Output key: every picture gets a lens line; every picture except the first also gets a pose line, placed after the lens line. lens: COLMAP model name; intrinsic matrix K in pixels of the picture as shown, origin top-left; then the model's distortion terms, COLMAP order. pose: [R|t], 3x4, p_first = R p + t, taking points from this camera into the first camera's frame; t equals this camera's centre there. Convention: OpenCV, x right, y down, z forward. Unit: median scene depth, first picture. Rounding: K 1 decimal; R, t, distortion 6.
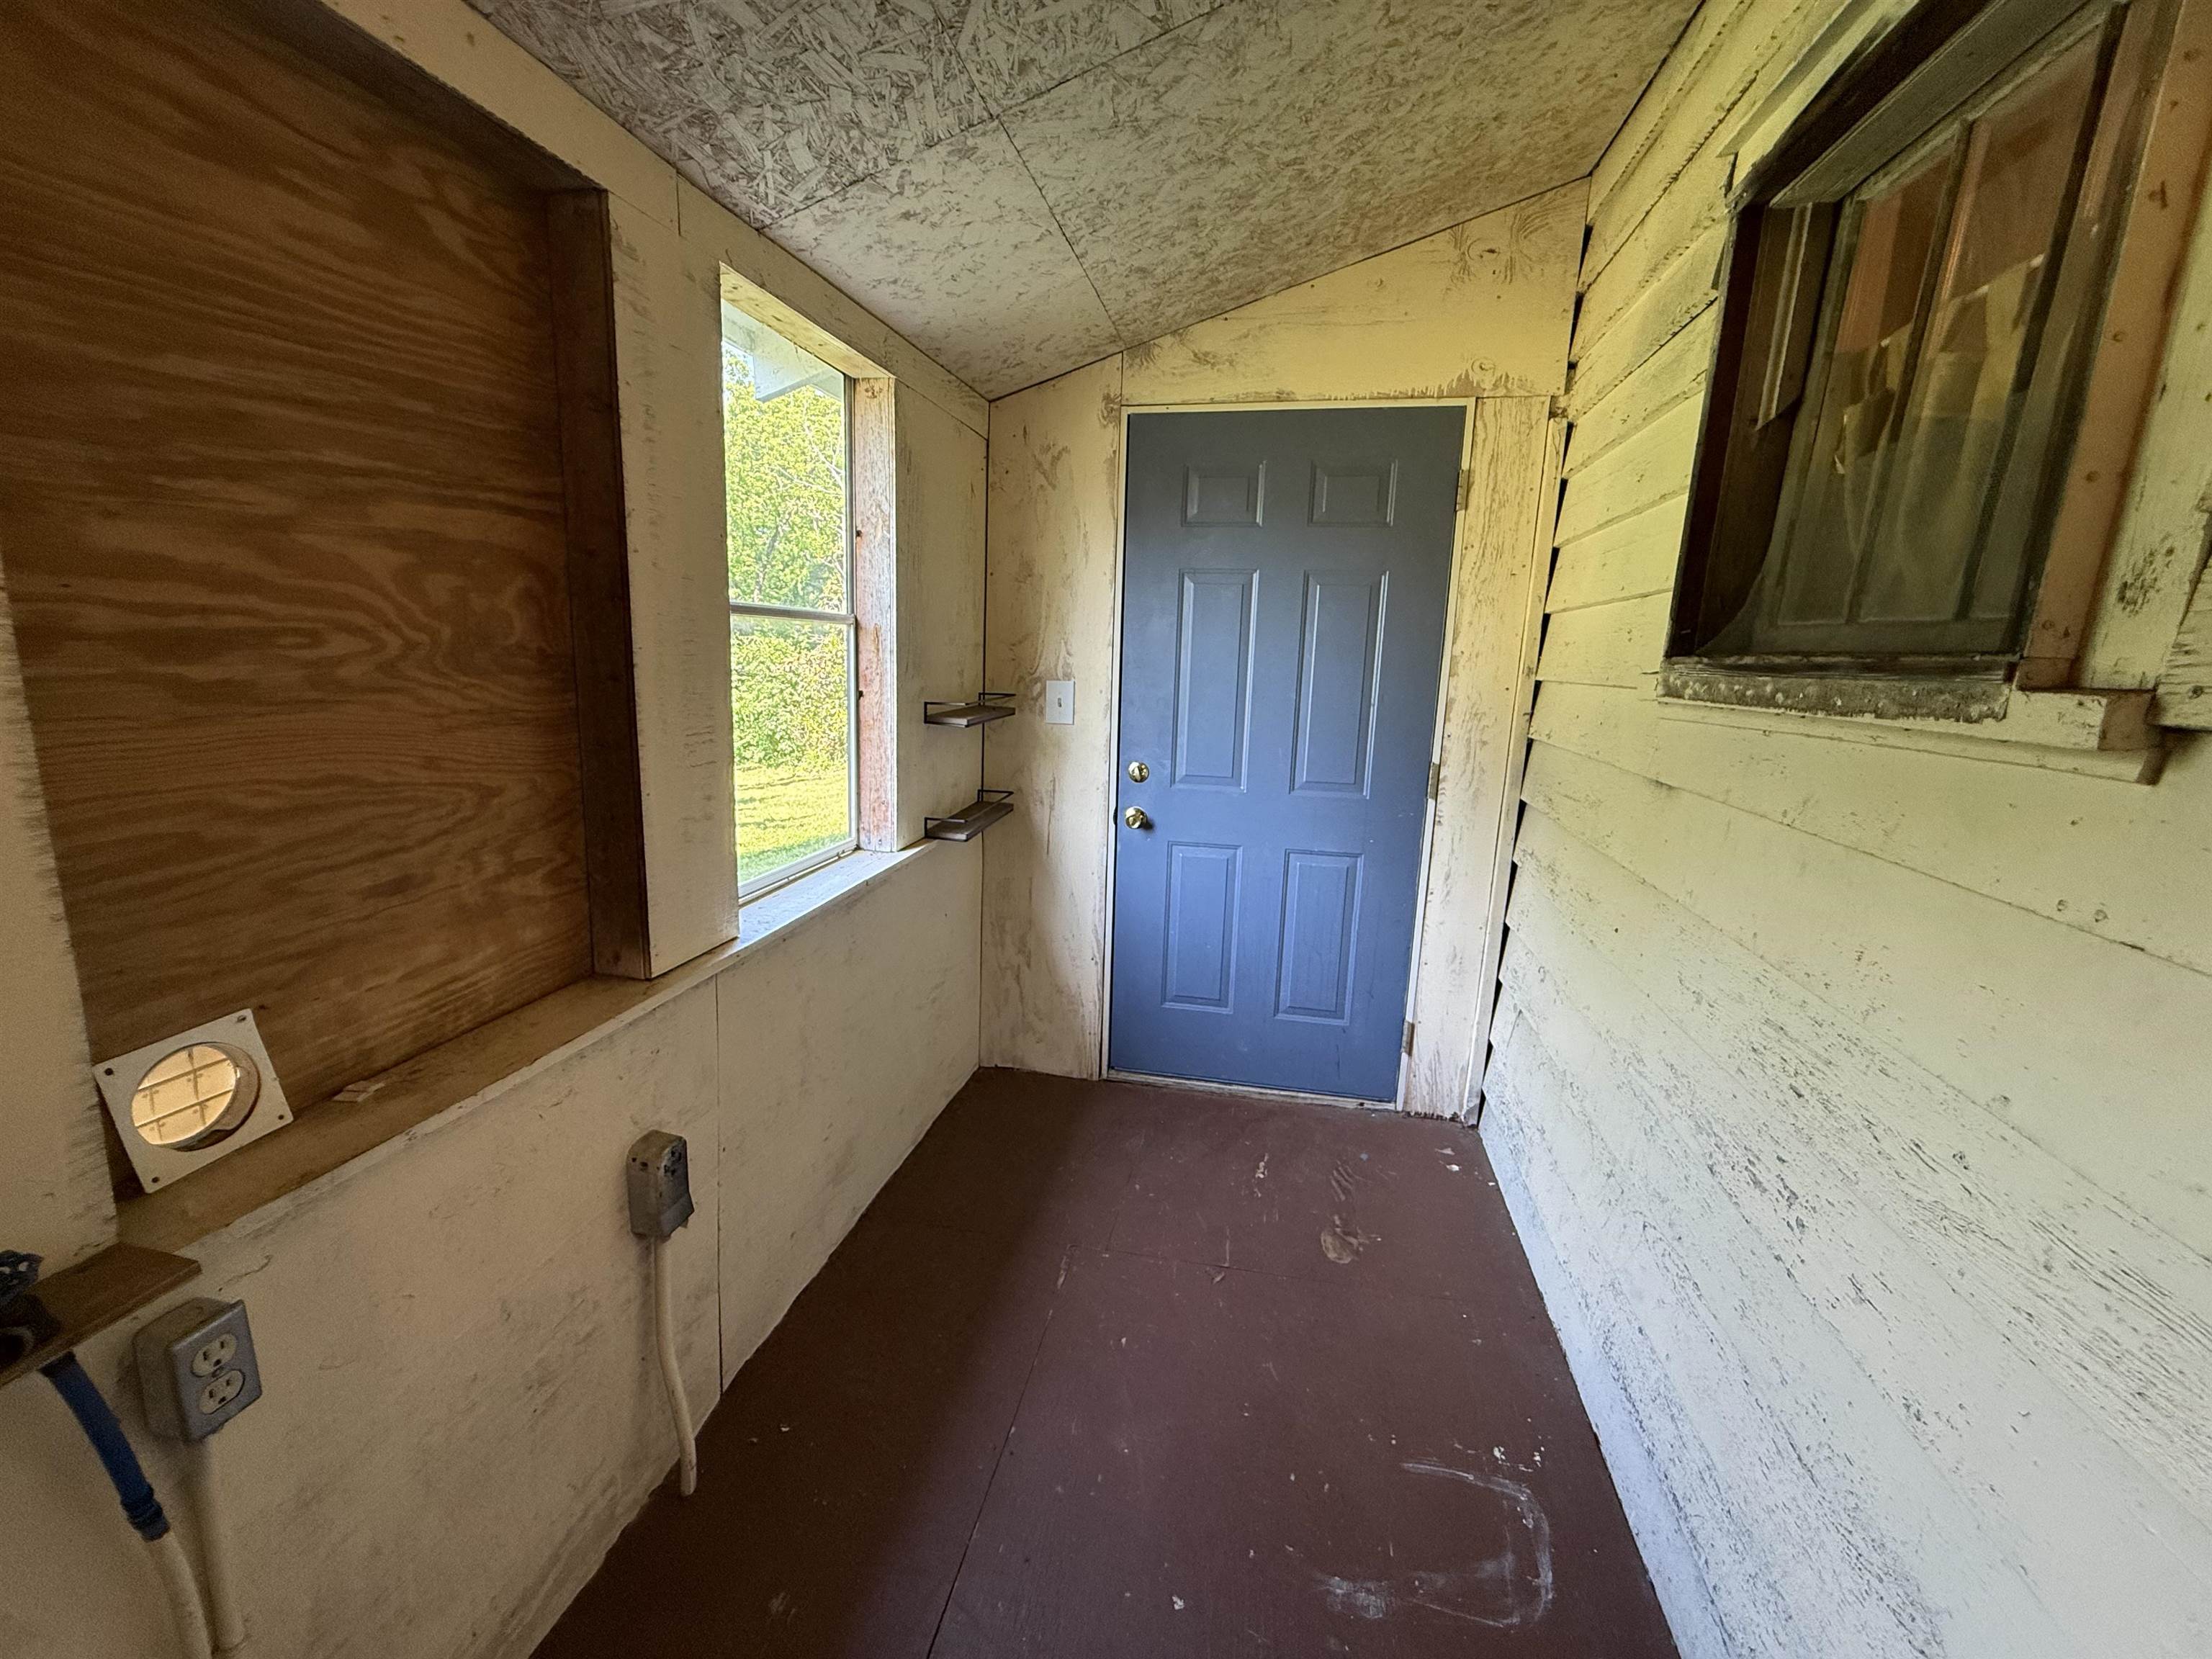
lens RADIAL K [[878.7, 0, 1107.5], [0, 878.7, 823.3], [0, 0, 1]] dist [0.000116, -0.000402]
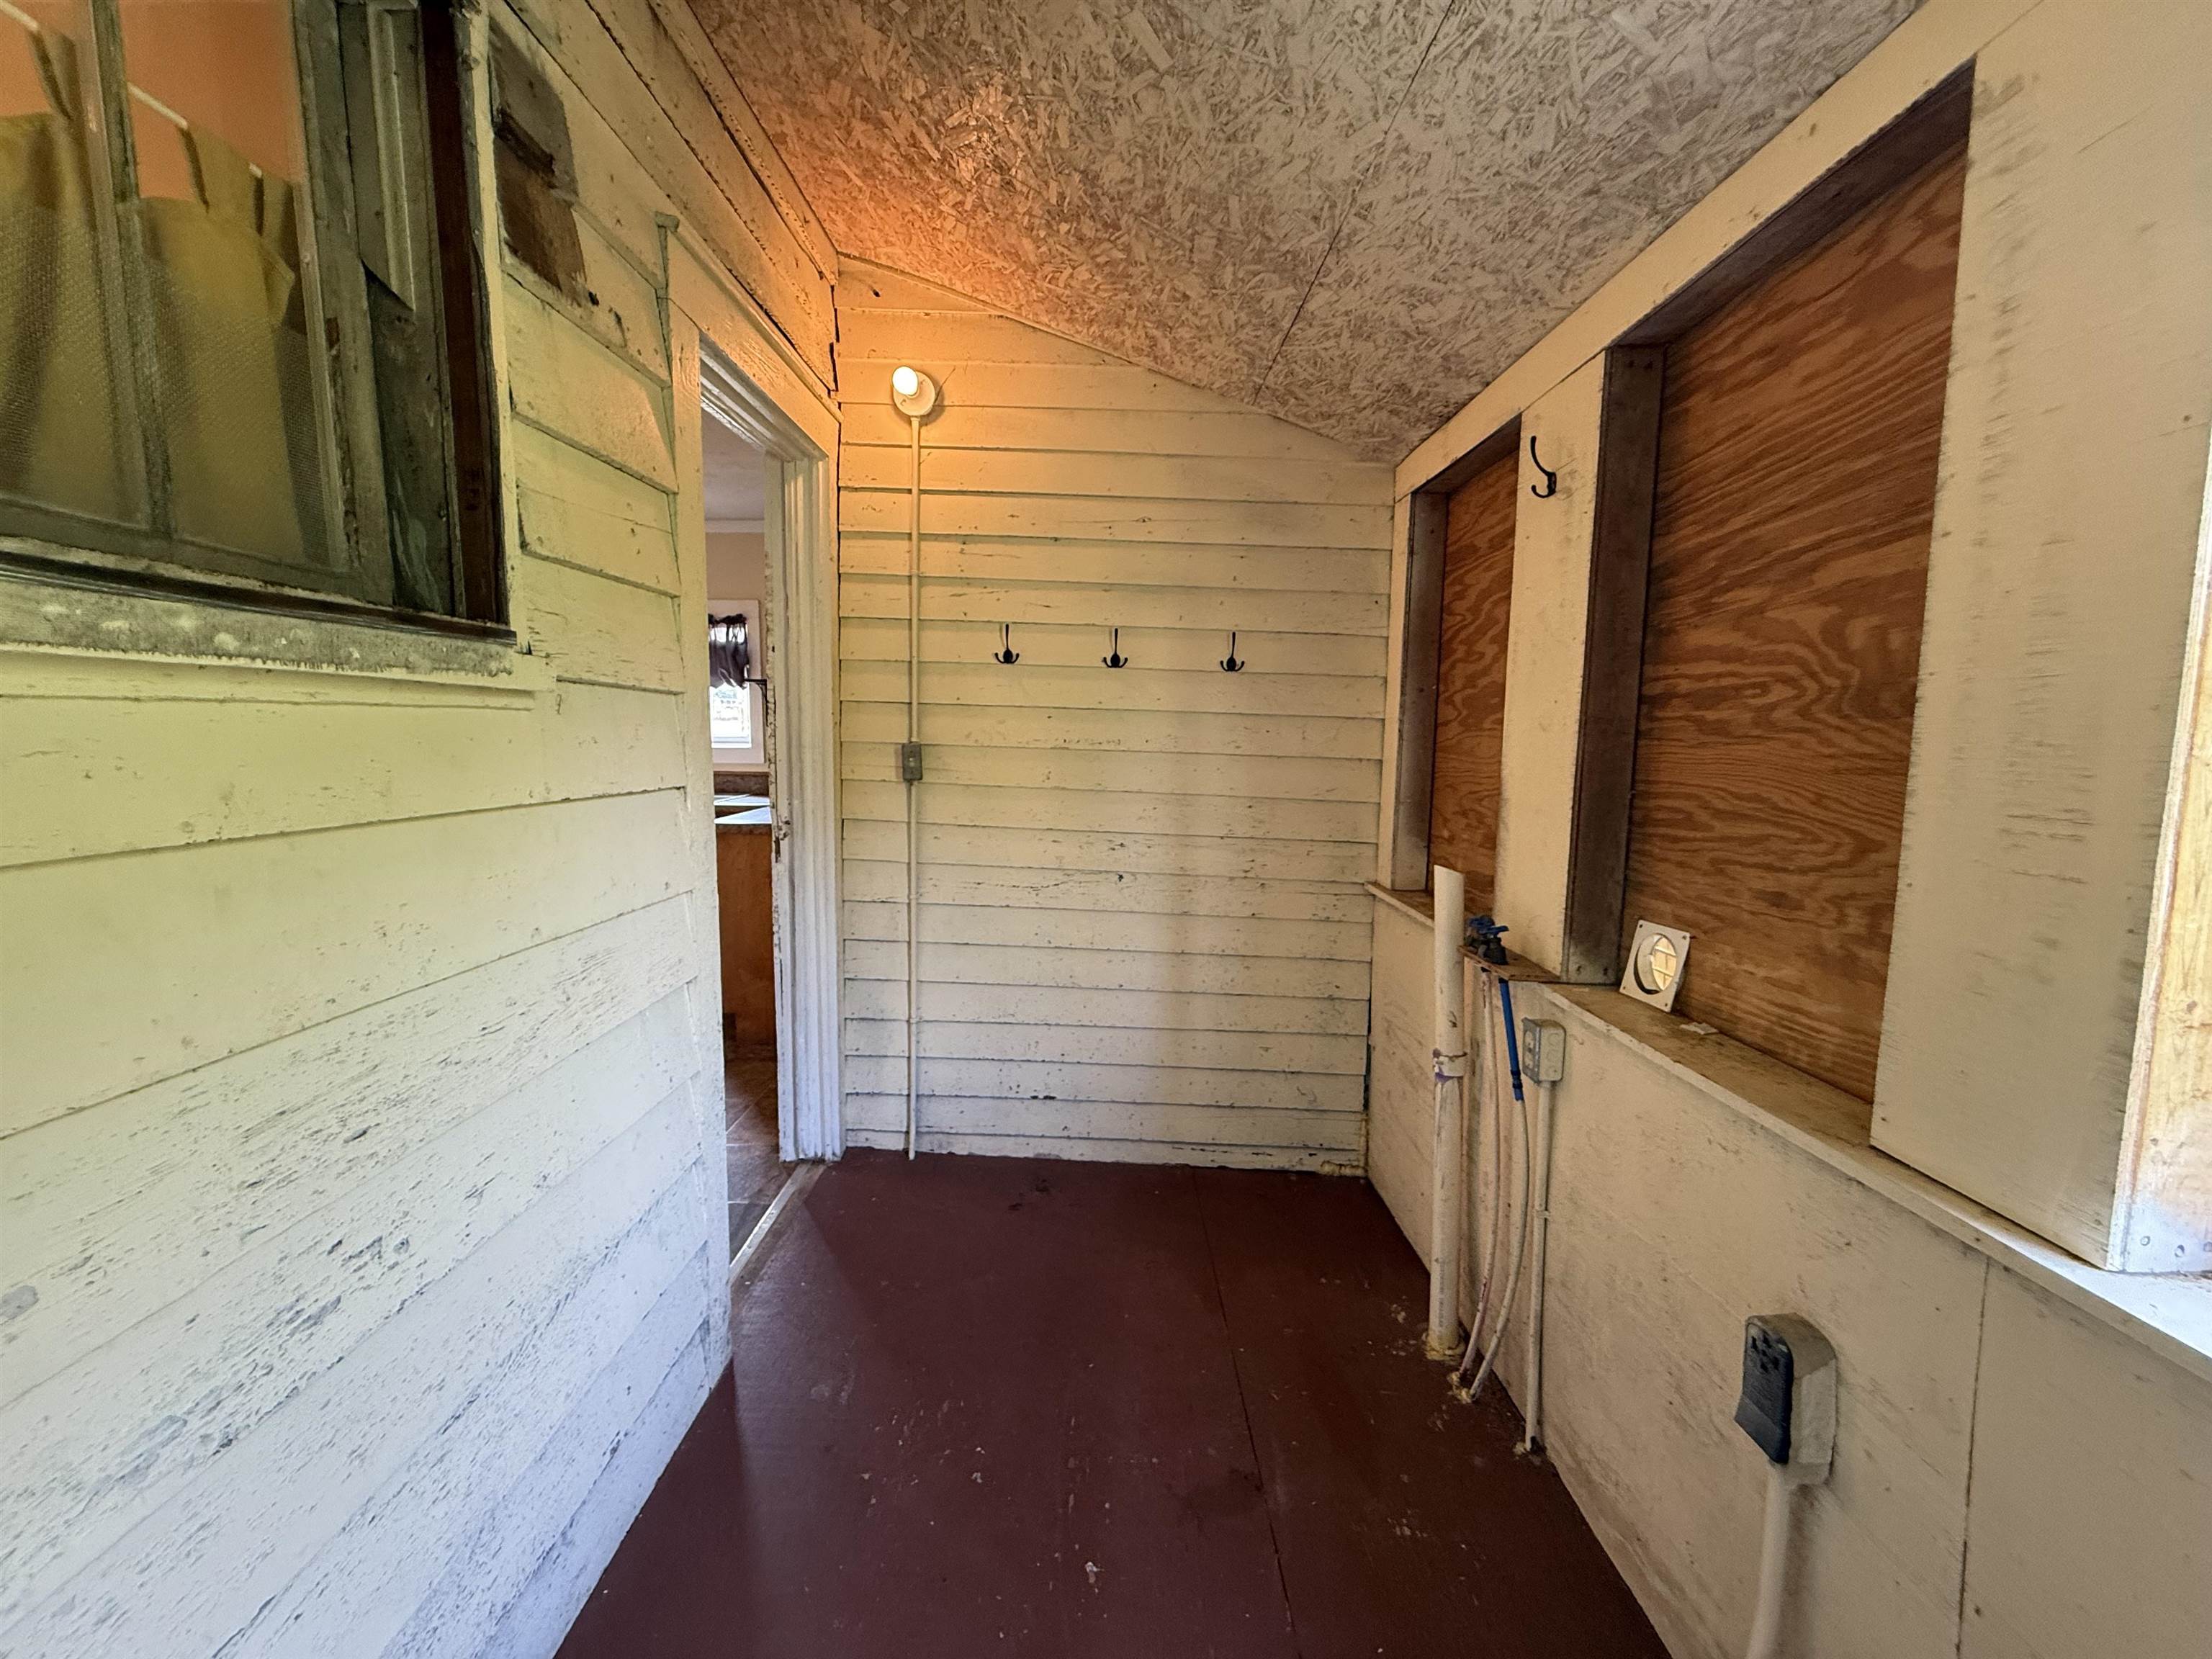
lens RADIAL K [[878.7, 0, 1109.1], [0, 878.7, 830.4], [0, 0, 1]] dist [0.000116, -0.000402]
pose [[-0.975239, -0.025830, -0.219638, 0.317432], [-0.090376, 0.952988, 0.289217, -0.283144], [0.201842, 0.301906, -0.931726, 1.965589]]
